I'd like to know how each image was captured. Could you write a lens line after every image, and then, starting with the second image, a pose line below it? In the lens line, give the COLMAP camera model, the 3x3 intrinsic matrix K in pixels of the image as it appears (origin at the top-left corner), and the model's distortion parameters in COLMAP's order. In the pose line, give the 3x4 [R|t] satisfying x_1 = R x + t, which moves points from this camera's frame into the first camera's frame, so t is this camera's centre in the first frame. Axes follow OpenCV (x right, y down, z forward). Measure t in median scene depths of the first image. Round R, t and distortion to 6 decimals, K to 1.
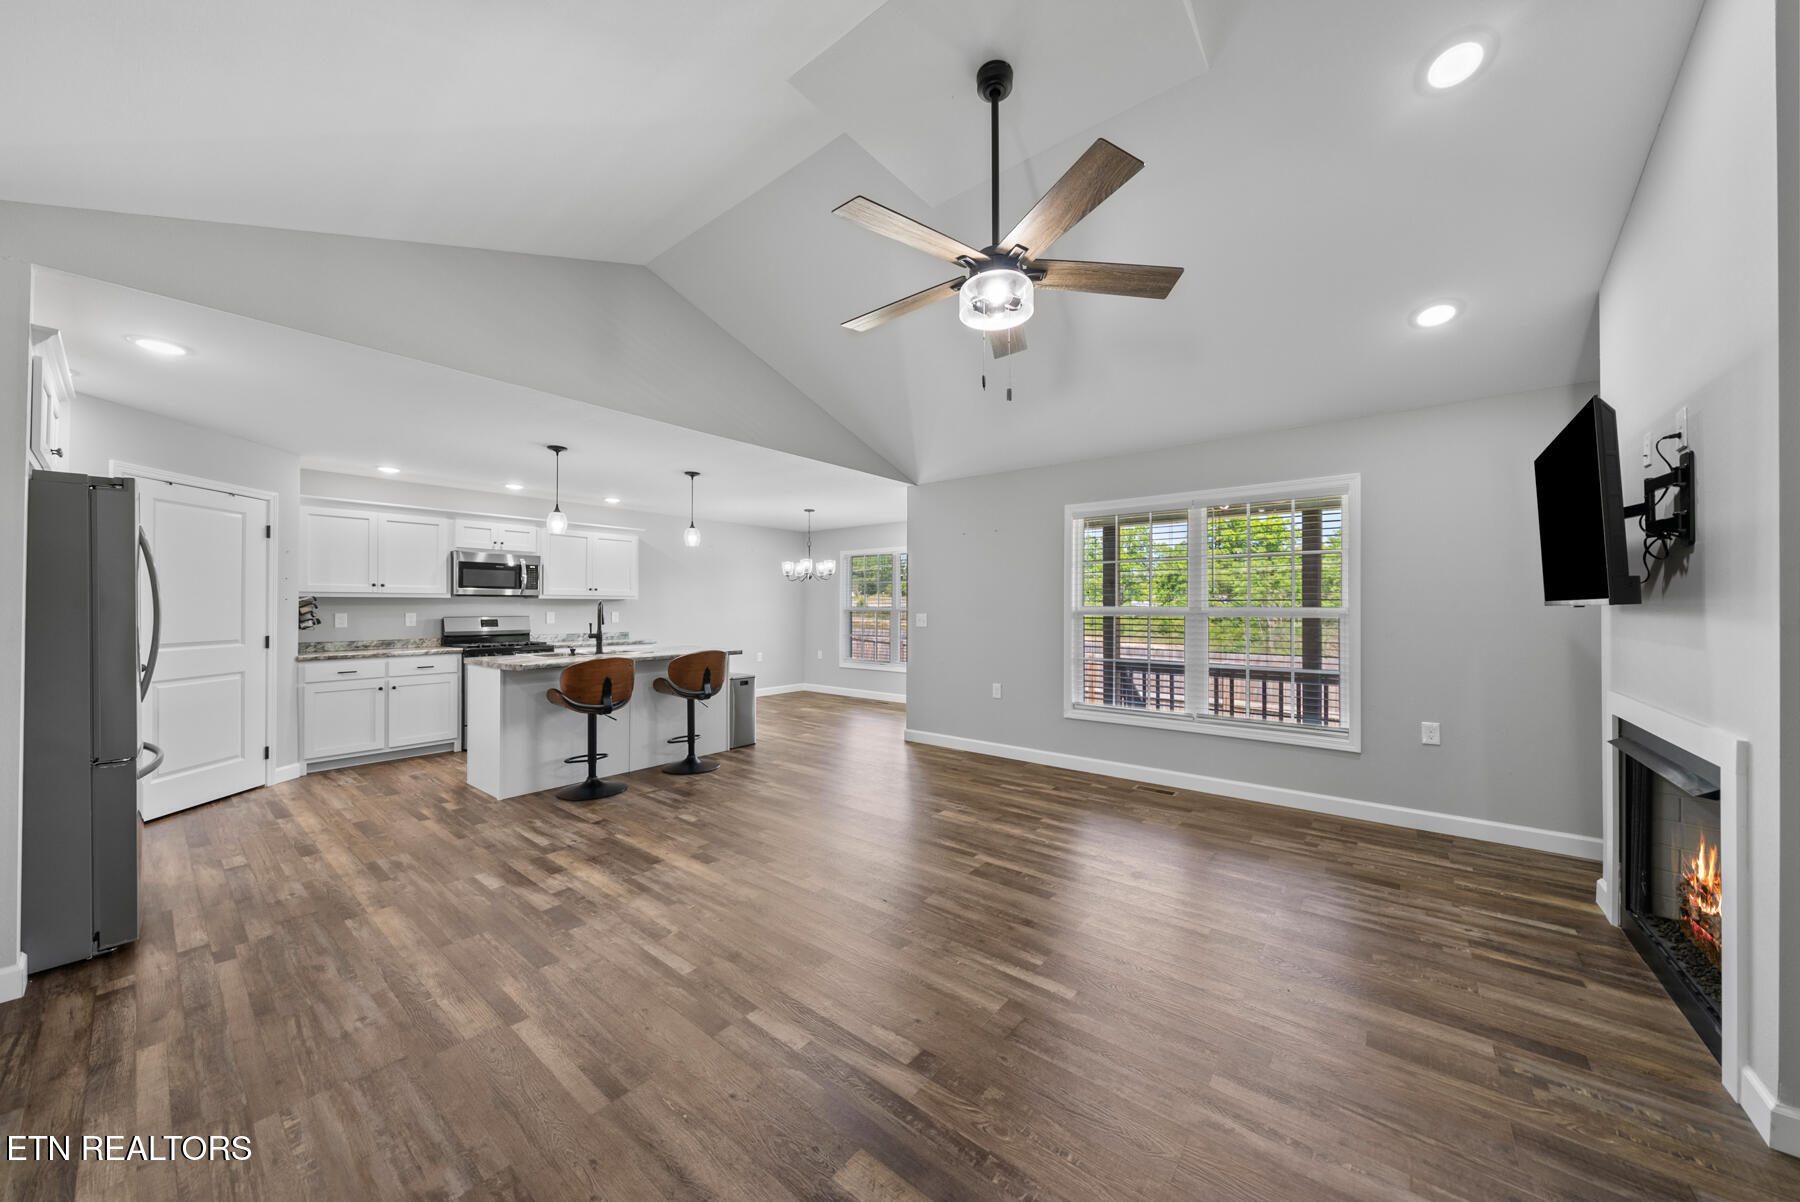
lens RADIAL K [[620.1, 0, 894.5], [0, 620.1, 602.6], [0, 0, 1]] dist [-0.000535, 0.000026]
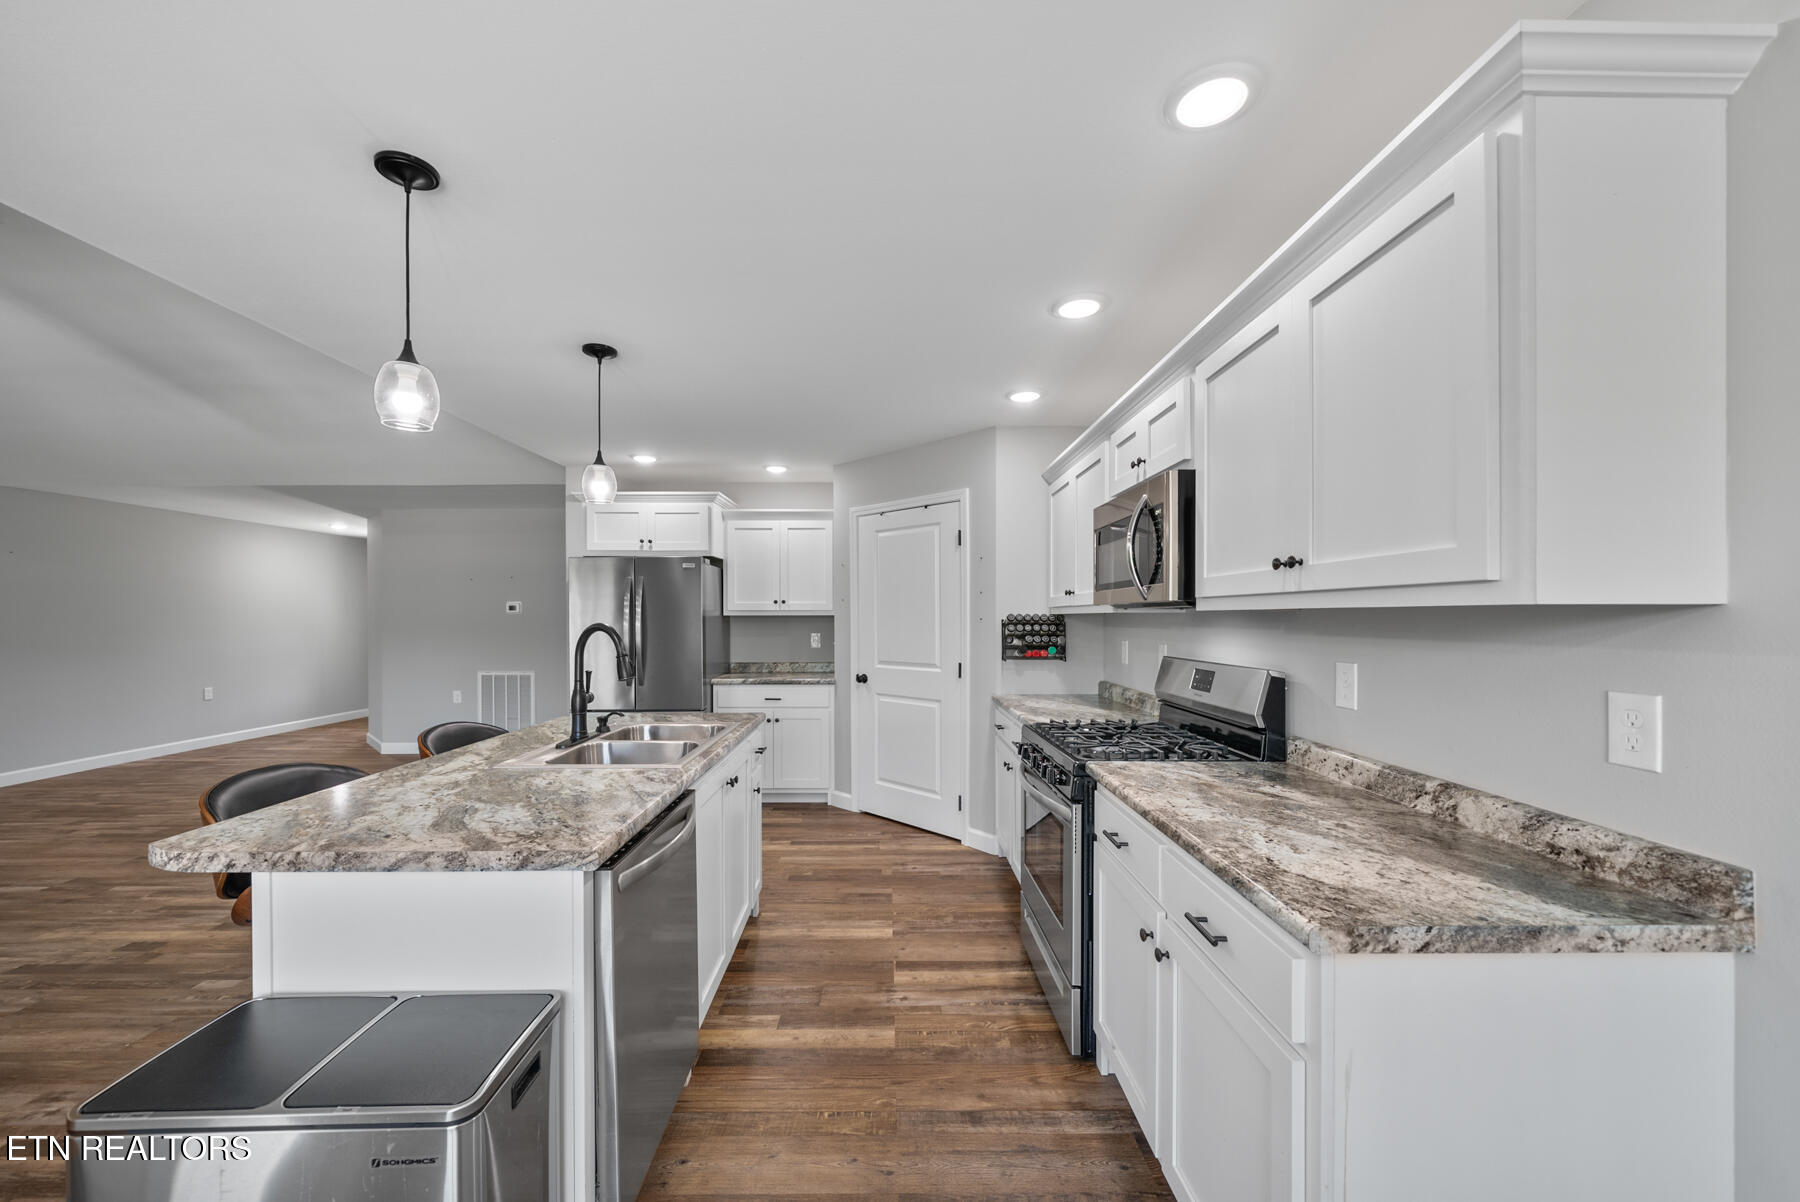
lens RADIAL K [[681.0, 0, 891.8], [0, 681.0, 616.8], [0, 0, 1]] dist [-0.002641, -0.000430]
pose [[-0.774605, 0.002366, -0.632441, -0.379689], [0.007704, 0.999954, -0.005695, -0.004299], [0.632398, -0.009284, -0.774588, 1.730839]]
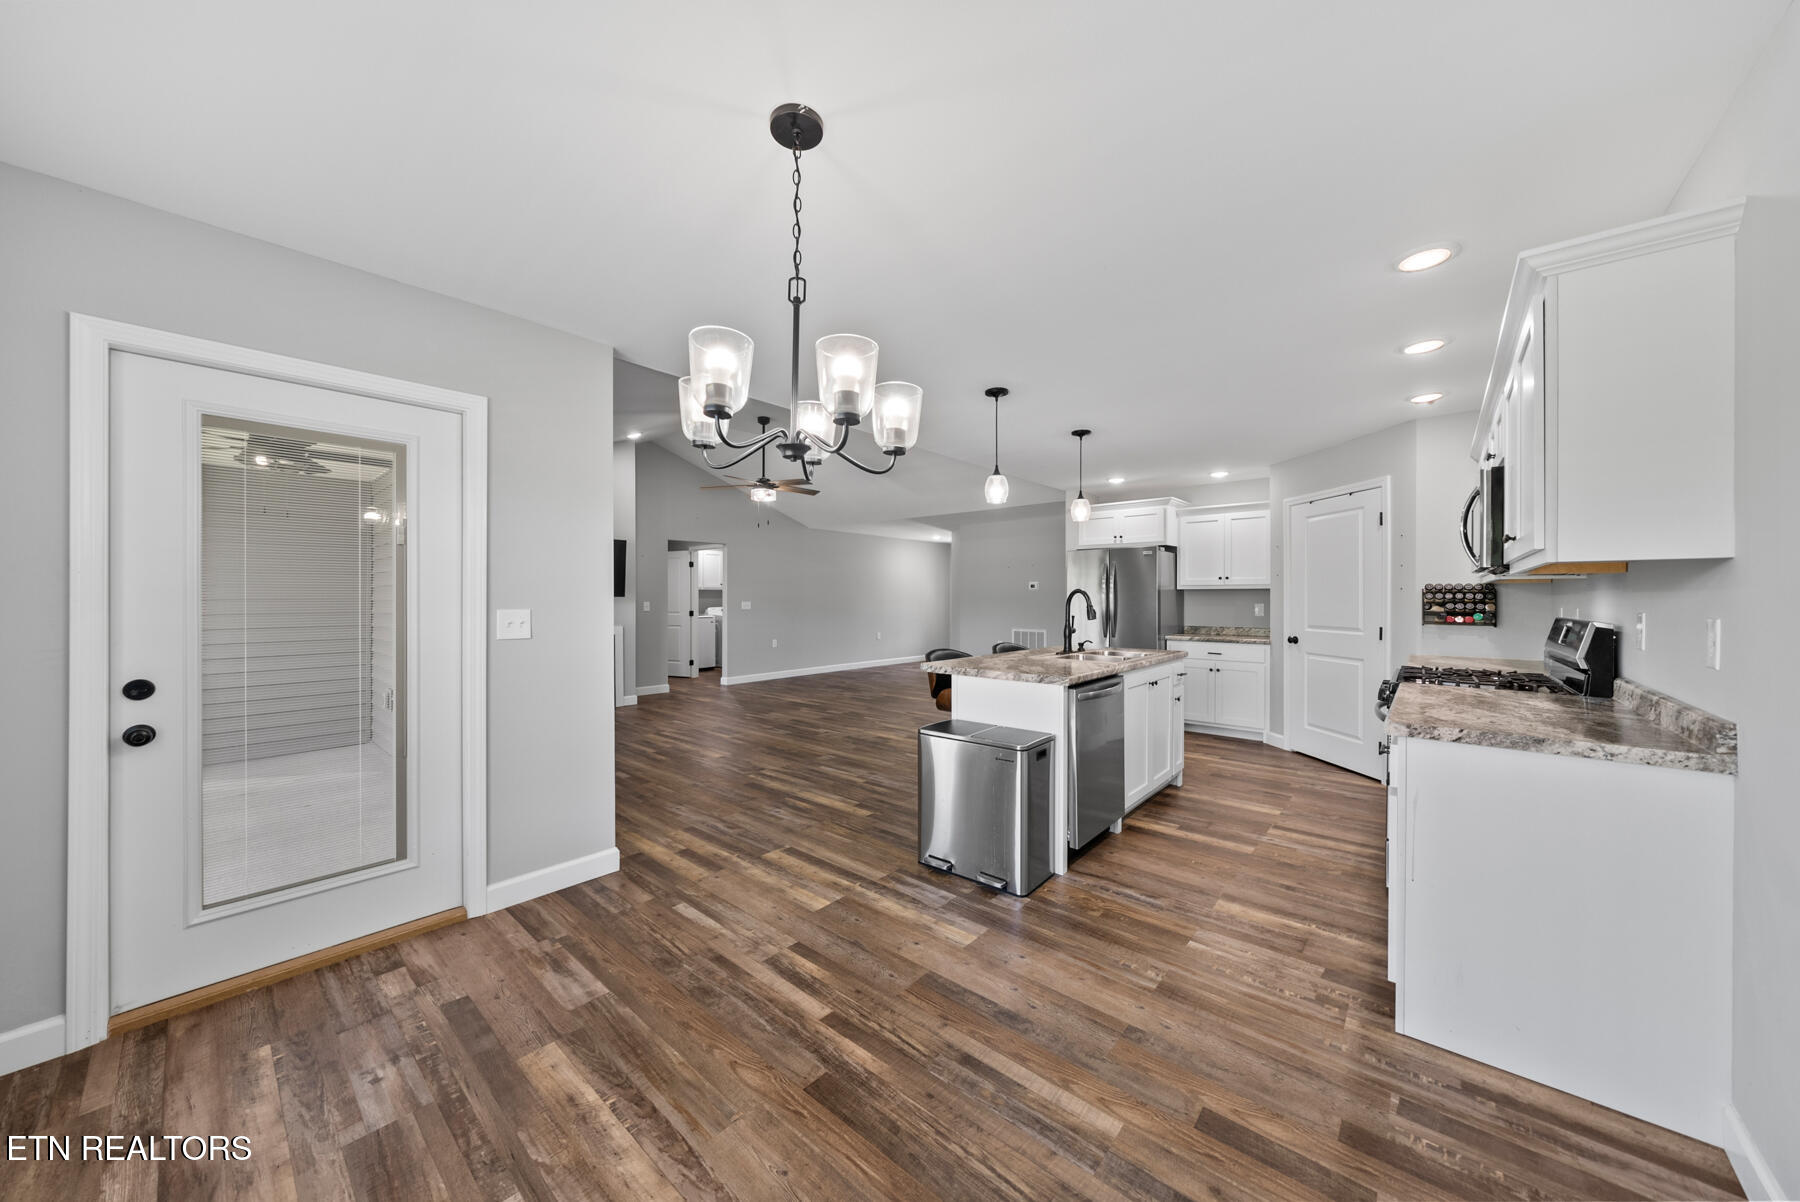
lens RADIAL K [[620.1, 0, 894.5], [0, 620.1, 602.6], [0, 0, 1]] dist [-0.000535, 0.000026]
pose [[-0.999209, -0.001268, 0.039743, -0.308676], [-0.001281, 0.999999, -0.000295, 0.017272], [-0.039743, -0.000345, -0.999210, 2.086752]]
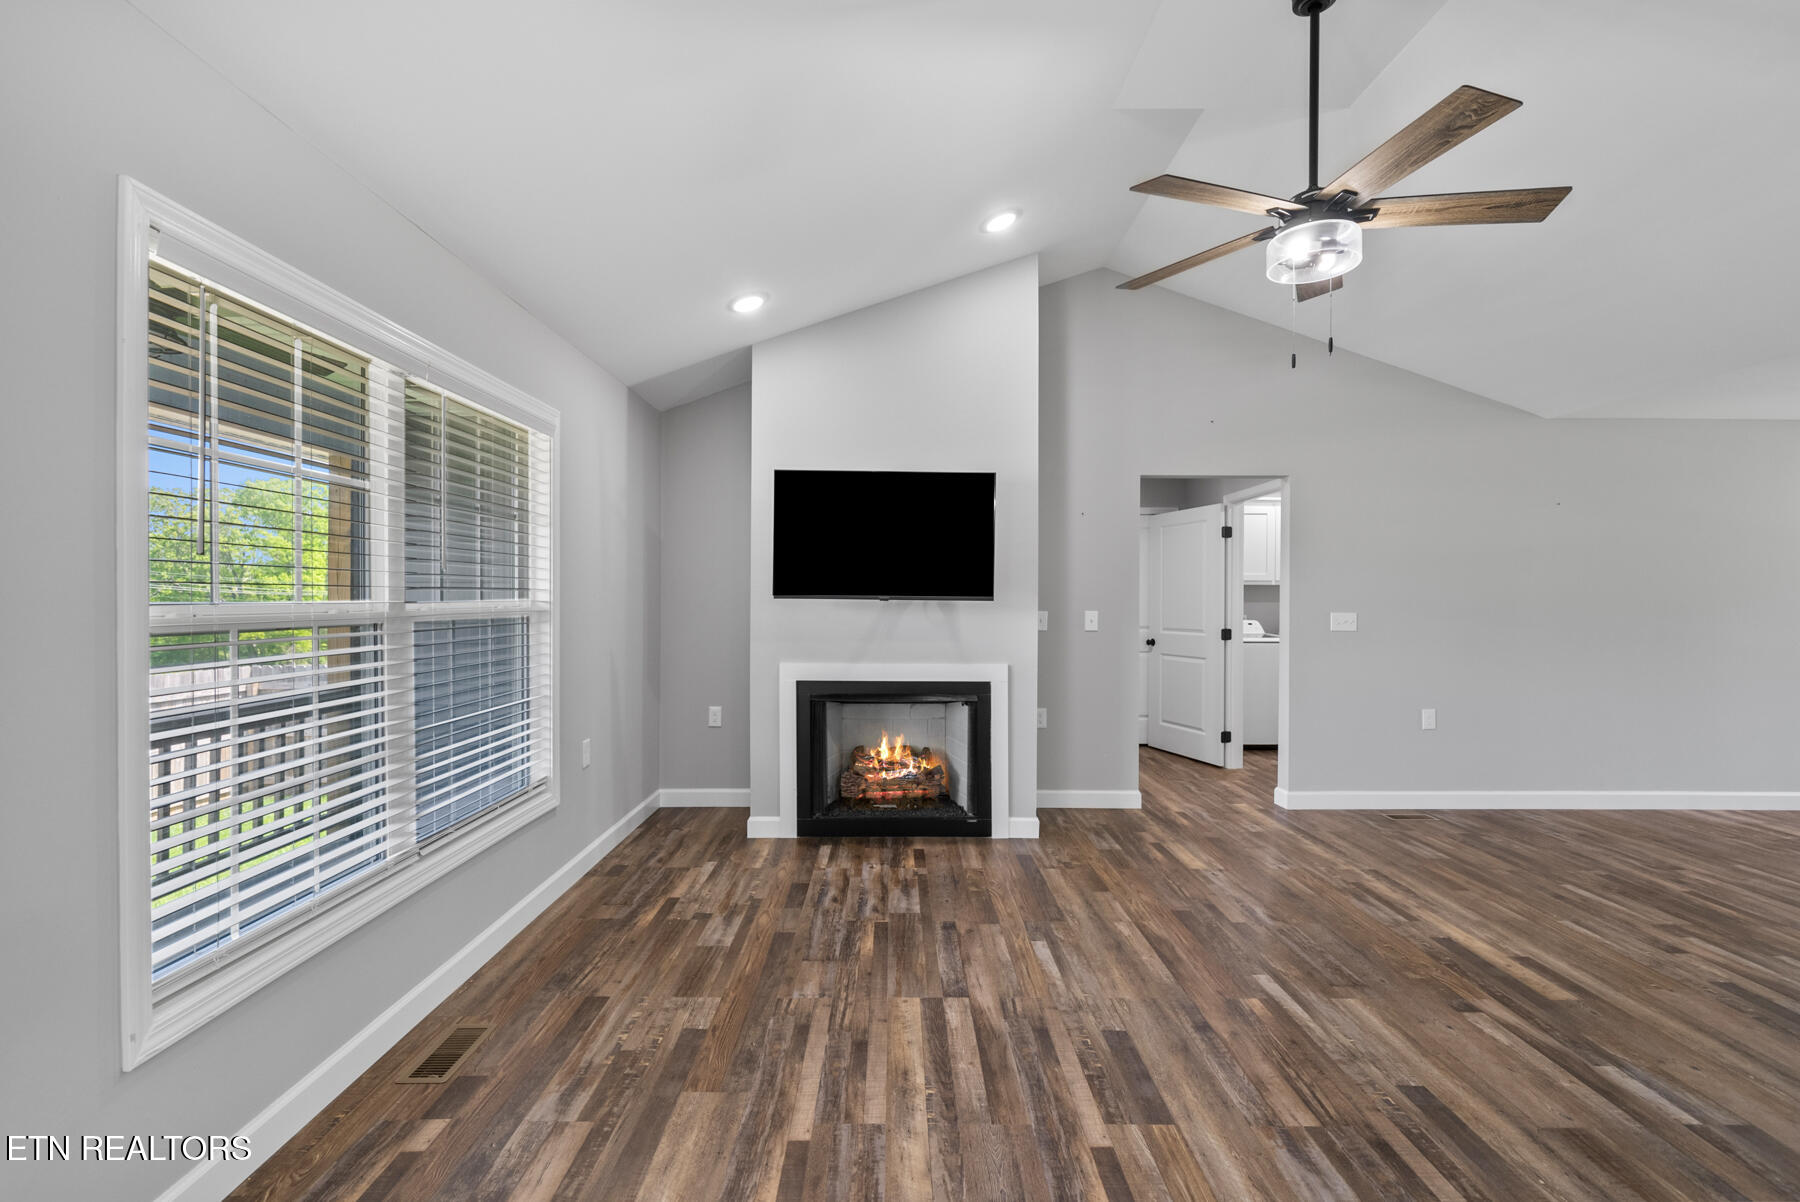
lens RADIAL K [[776.6, 0, 900.0], [0, 776.6, 601.0], [0, 0, 1]] dist [0.000853, 0.000124]
pose [[-0.631969, -0.007156, 0.774960, -0.164674], [-0.010790, 0.999942, 0.000434, 0.003310], [-0.774918, -0.008088, -0.632010, 1.118287]]
